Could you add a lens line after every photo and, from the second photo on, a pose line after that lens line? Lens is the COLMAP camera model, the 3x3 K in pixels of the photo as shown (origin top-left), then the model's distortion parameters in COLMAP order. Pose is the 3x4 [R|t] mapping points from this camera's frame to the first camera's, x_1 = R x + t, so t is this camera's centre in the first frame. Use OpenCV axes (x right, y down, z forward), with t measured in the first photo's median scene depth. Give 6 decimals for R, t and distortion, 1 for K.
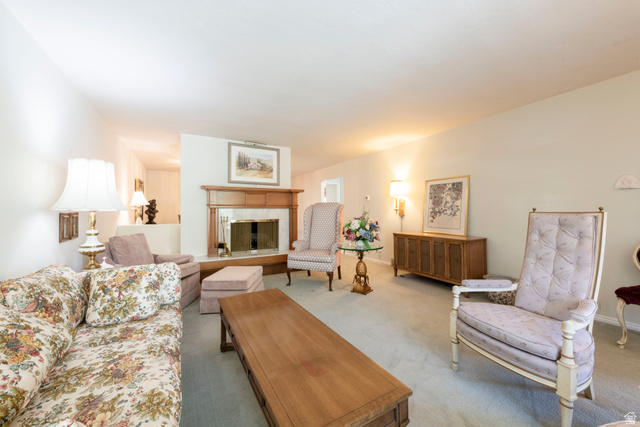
lens RADIAL K [[247.4, 0, 320.0], [0, 247.4, 213.5], [0, 0, 1]] dist [0.000223, -0.000037]
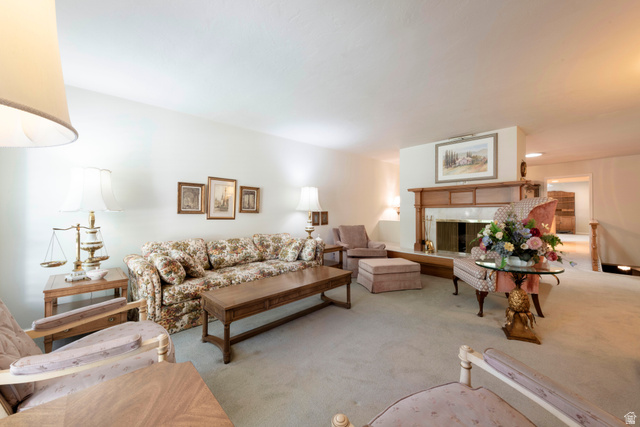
lens RADIAL K [[247.4, 0, 320.0], [0, 247.4, 213.5], [0, 0, 1]] dist [0.000223, -0.000037]
pose [[0.251044, 0.009258, -0.967931, 0.508220], [-0.005828, 0.999951, 0.008053, -0.002890], [0.967958, 0.003620, 0.251085, 0.262977]]
